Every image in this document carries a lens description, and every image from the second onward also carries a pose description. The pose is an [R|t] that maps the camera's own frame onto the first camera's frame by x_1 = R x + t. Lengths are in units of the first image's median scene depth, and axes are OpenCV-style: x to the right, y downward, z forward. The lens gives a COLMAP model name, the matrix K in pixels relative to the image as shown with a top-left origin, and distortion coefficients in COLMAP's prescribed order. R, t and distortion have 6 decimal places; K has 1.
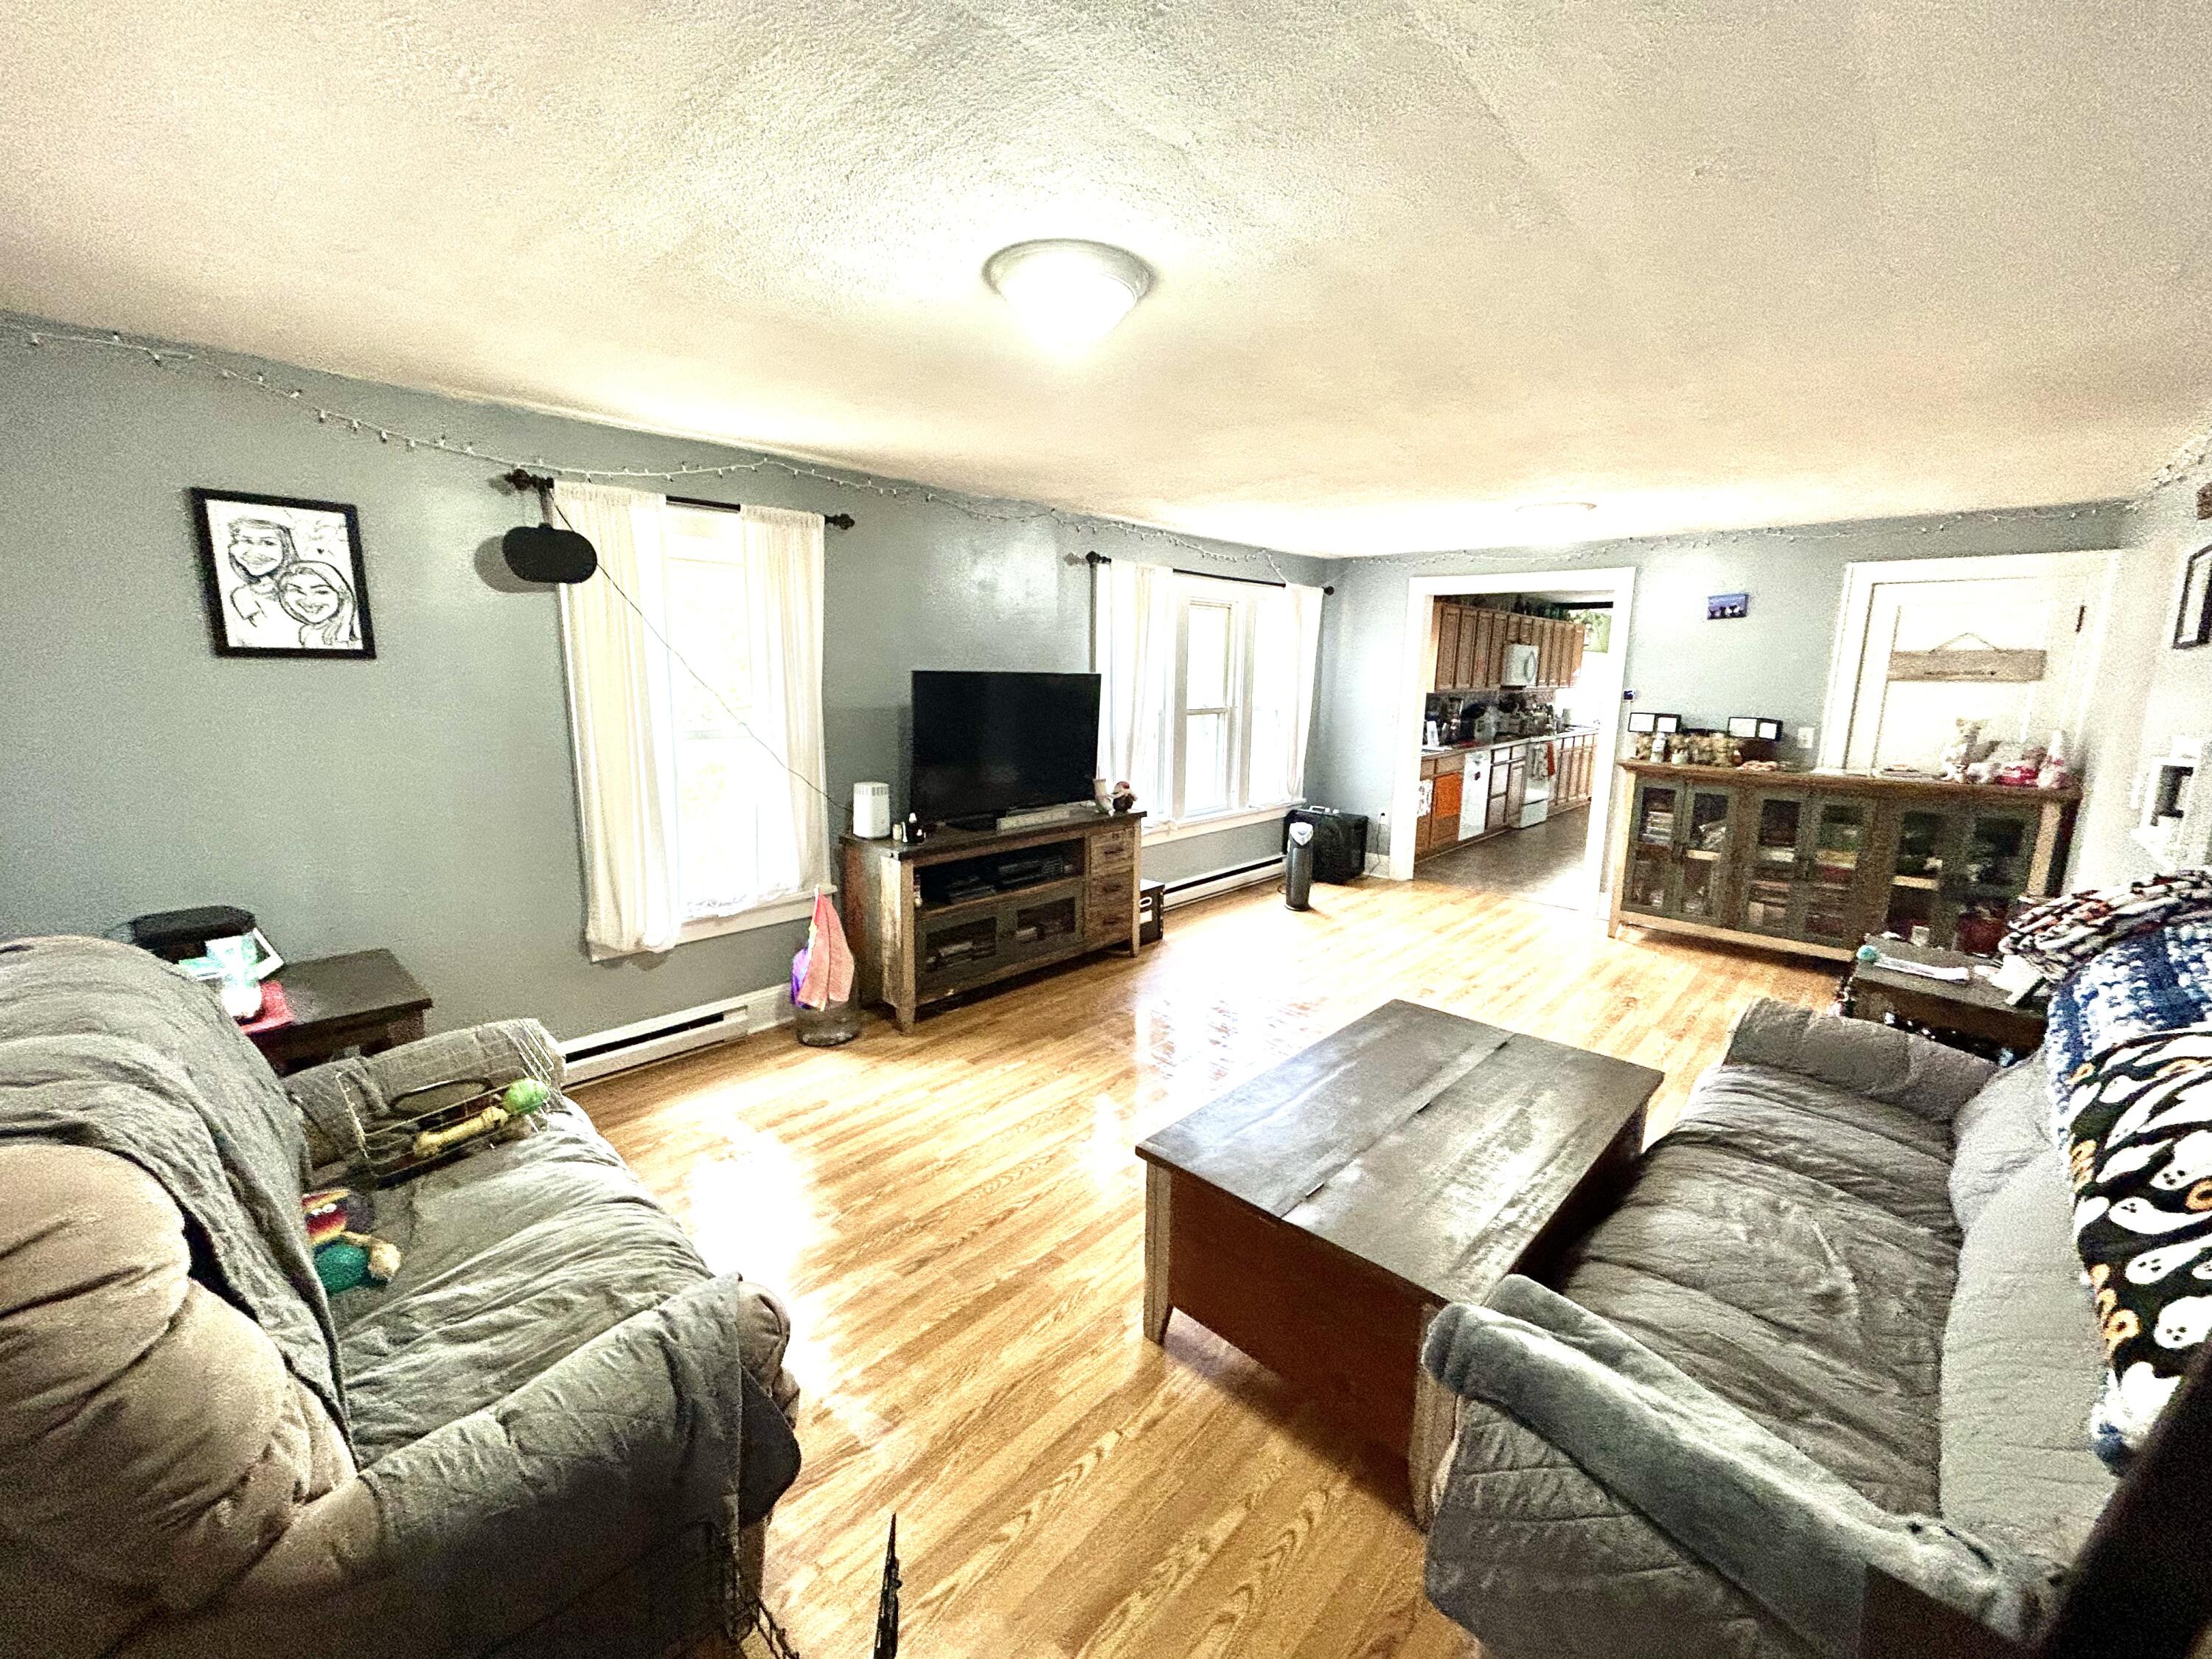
lens RADIAL K [[889.7, 0, 1105.9], [0, 889.7, 829.3], [0, 0, 1]] dist [-0.001687, -0.000450]
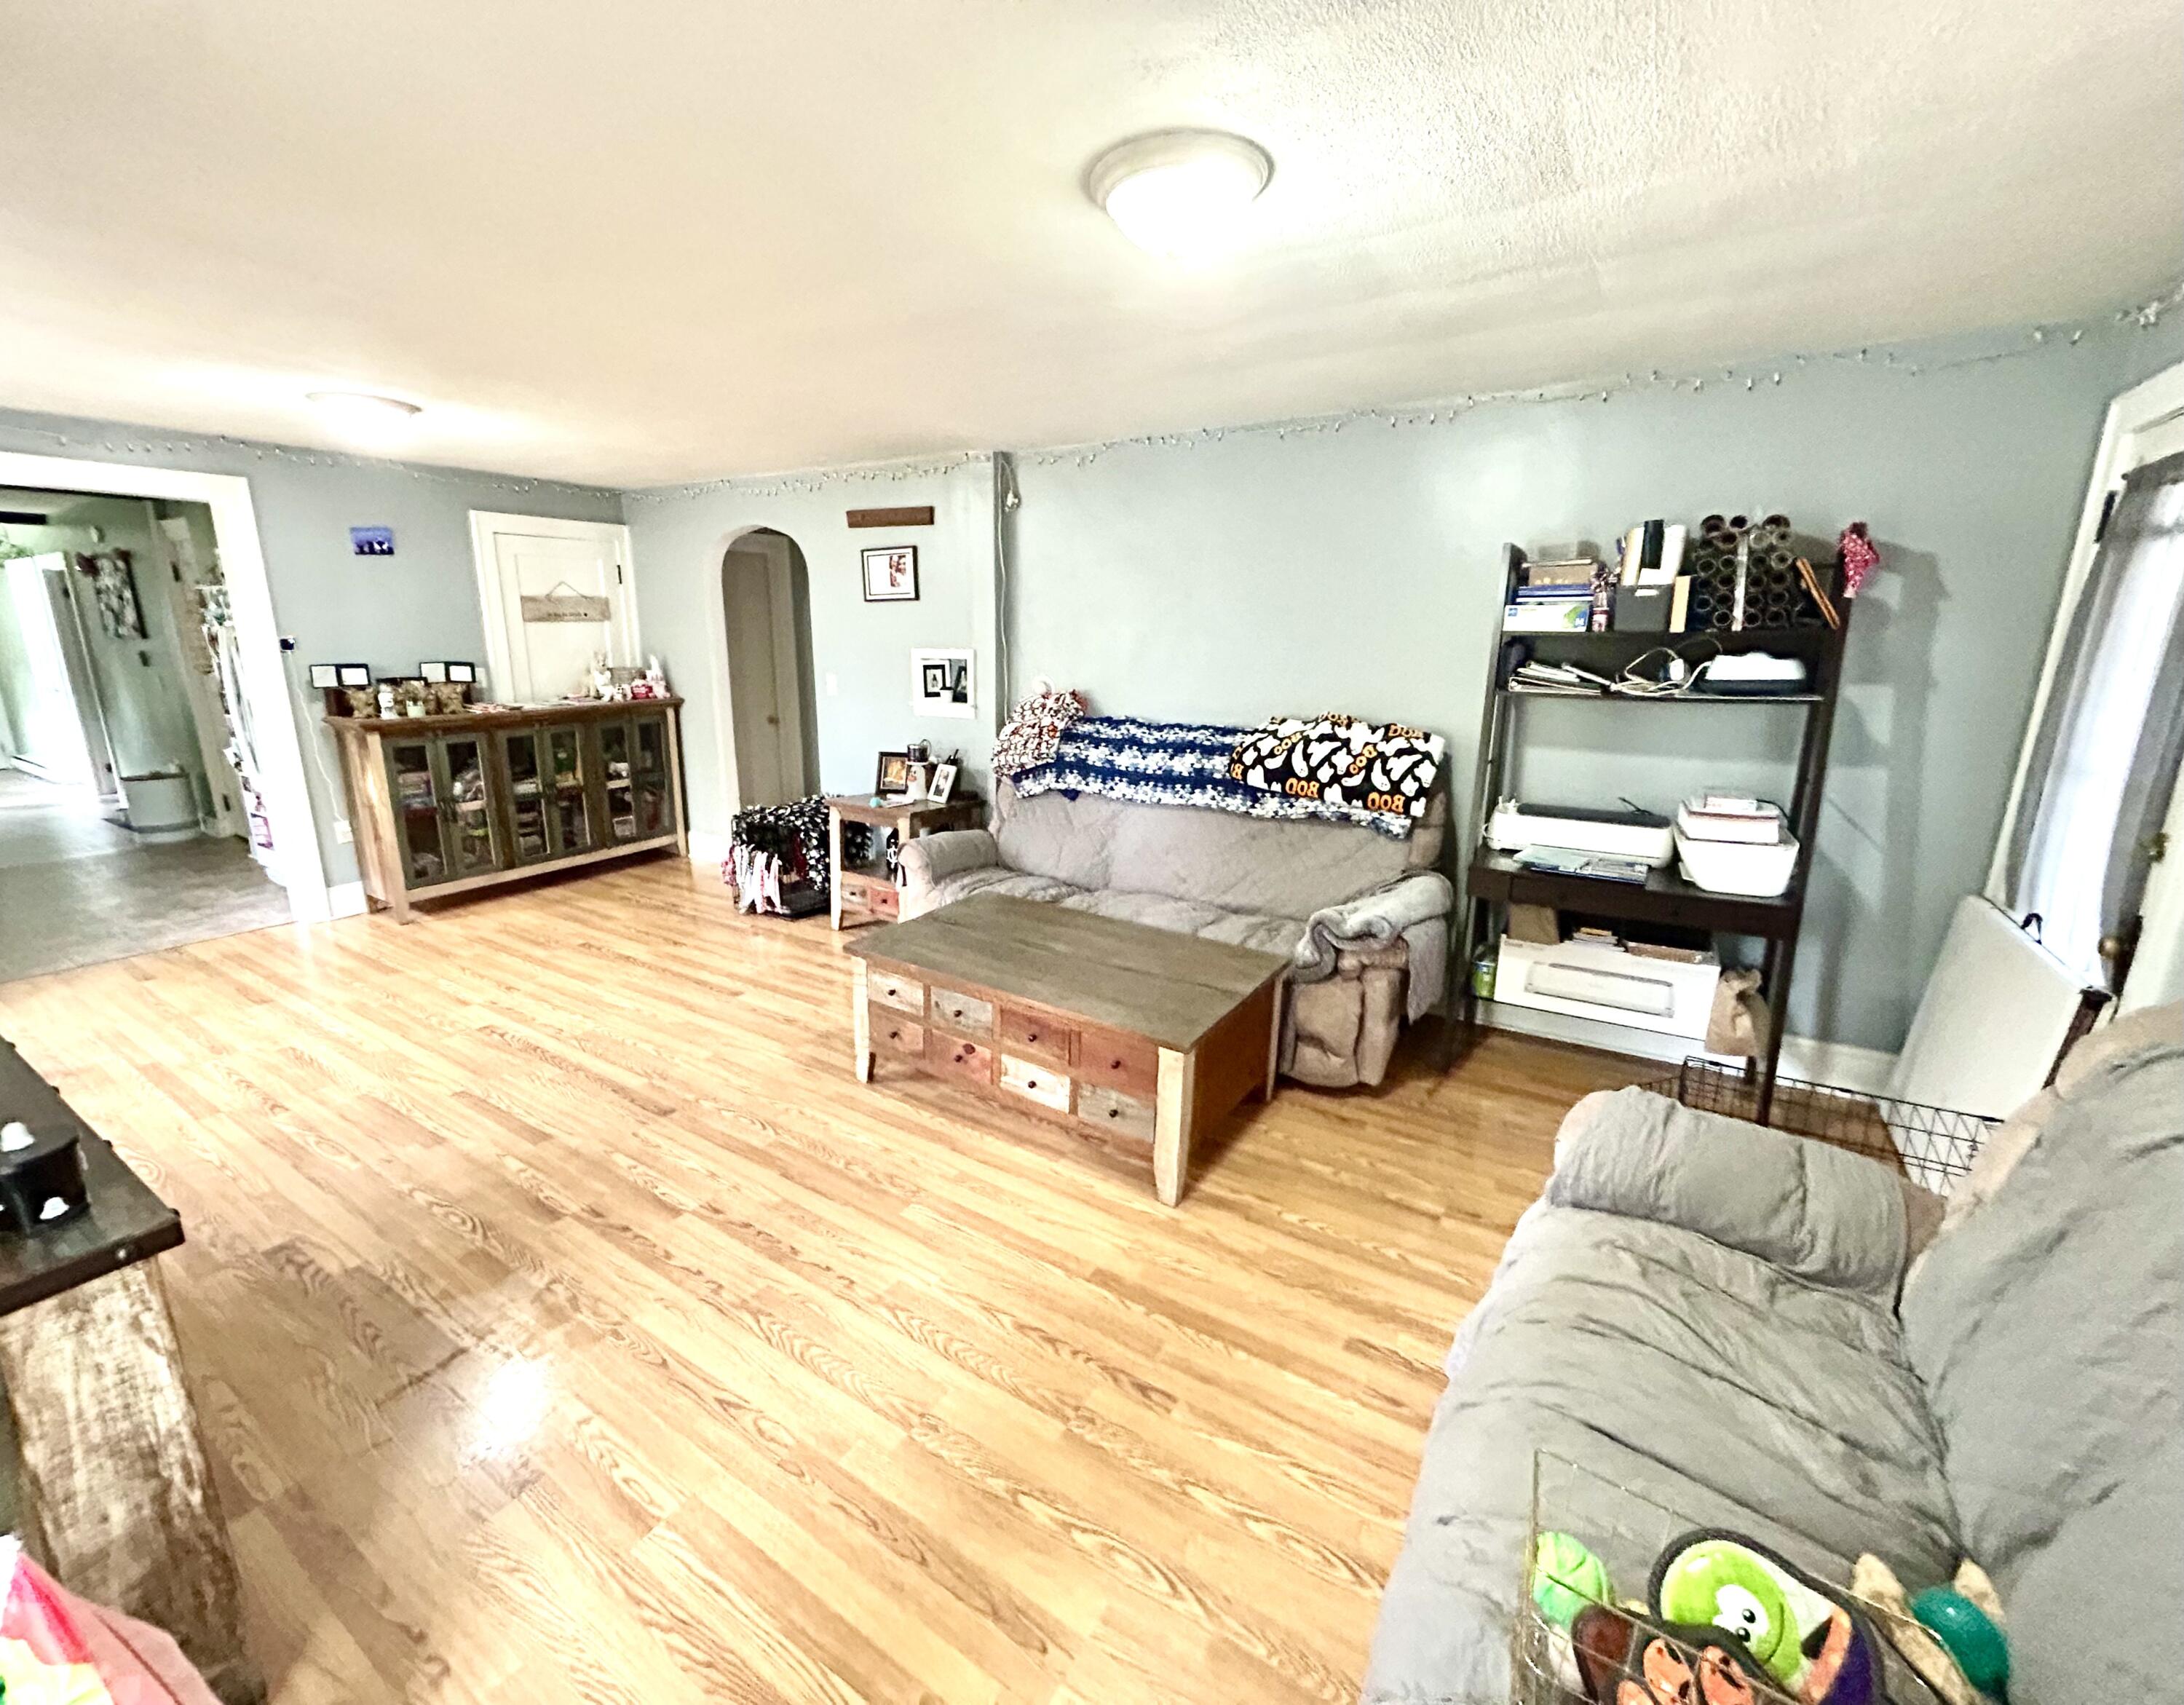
lens RADIAL K [[915.3, 0, 1035.8], [0, 915.3, 854.4], [0, 0, 1]] dist [0.001528, 0.000252]
pose [[-0.162988, -0.254757, 0.953170, -0.450339], [0.171614, 0.944042, 0.281663, -0.108852], [-0.971588, 0.209485, -0.110147, 0.580369]]
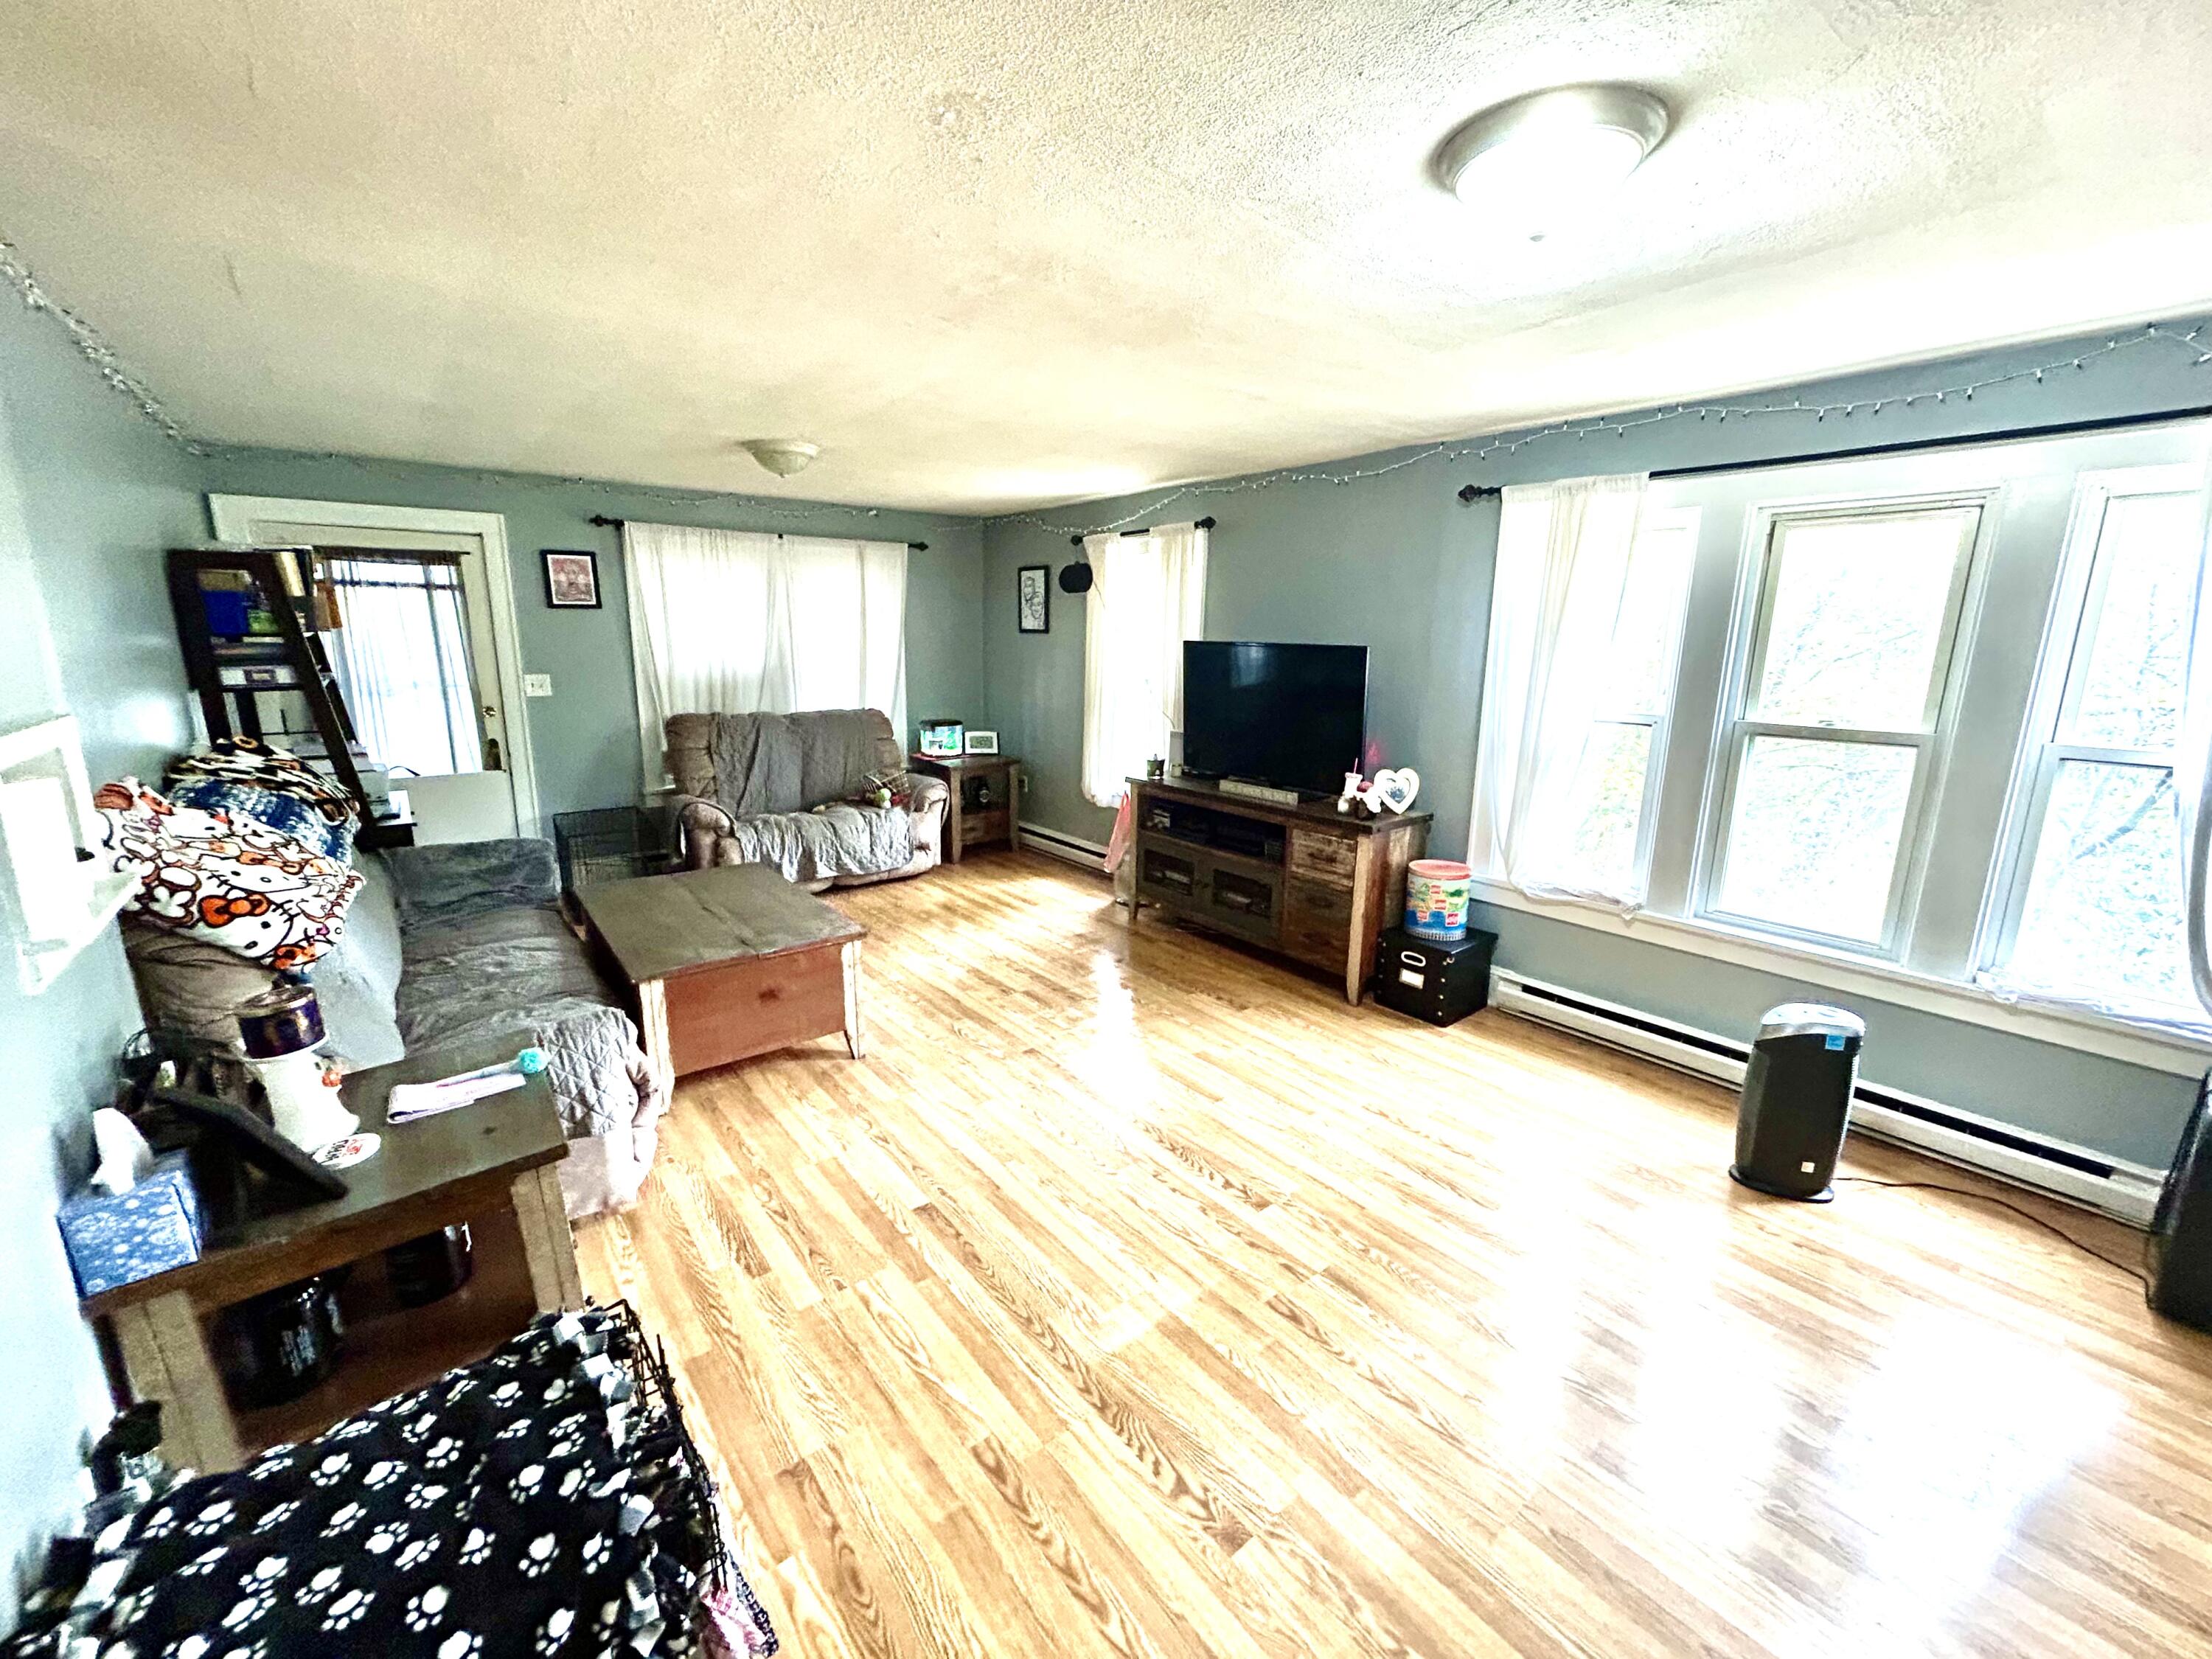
lens RADIAL K [[889.7, 0, 1104.1], [0, 889.7, 824.4], [0, 0, 1]] dist [-0.001687, -0.000450]
pose [[-0.139452, 0.200118, -0.969797, 0.880606], [-0.186279, 0.956580, 0.224177, -0.161556], [0.972550, 0.211914, -0.096119, 0.902948]]
